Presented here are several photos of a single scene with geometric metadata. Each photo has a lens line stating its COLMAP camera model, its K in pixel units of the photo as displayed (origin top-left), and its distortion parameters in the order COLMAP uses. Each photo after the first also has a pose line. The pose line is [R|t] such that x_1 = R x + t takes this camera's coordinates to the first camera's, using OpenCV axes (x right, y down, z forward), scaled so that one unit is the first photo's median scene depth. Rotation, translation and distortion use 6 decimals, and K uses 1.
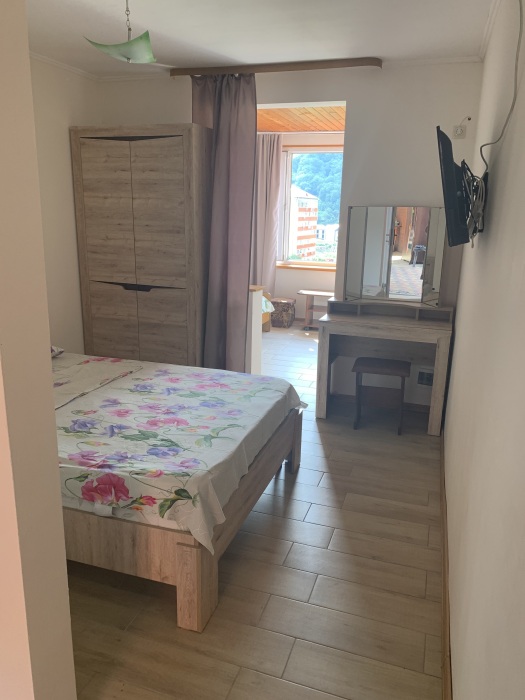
lens RADIAL K [[530.6, 0, 262.5], [0, 530.6, 350.0], [0, 0, 1]] dist [0.010210, -0.012171]
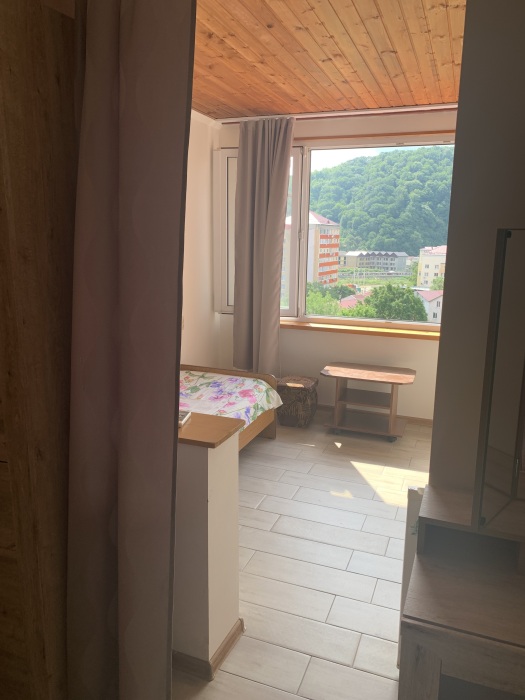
lens RADIAL K [[530.6, 0, 262.5], [0, 530.6, 350.0], [0, 0, 1]] dist [0.010210, -0.012171]
pose [[0.999096, -0.005217, -0.042194, 0.042561], [0.003123, 0.998768, -0.049522, -0.174734], [0.042401, 0.049345, 0.997881, 0.656095]]
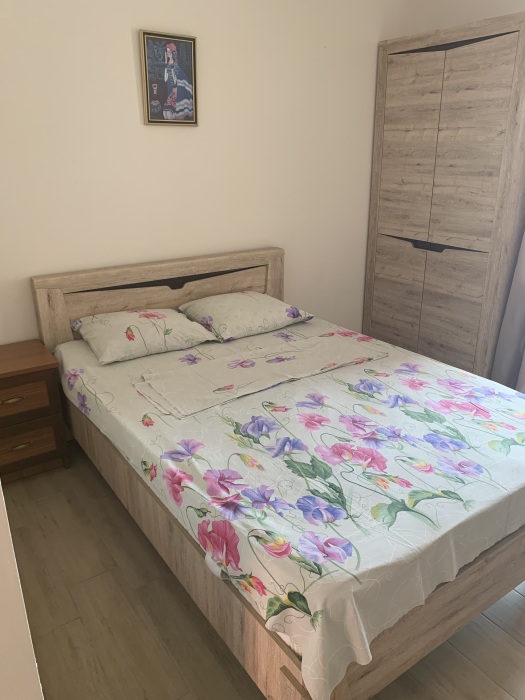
lens RADIAL K [[530.6, 0, 262.5], [0, 530.6, 350.0], [0, 0, 1]] dist [0.010210, -0.012171]
pose [[0.798244, 0.190708, -0.571347, 0.053745], [-0.133566, 0.980983, 0.140831, -0.047461], [0.587339, -0.036105, 0.808535, 0.220876]]
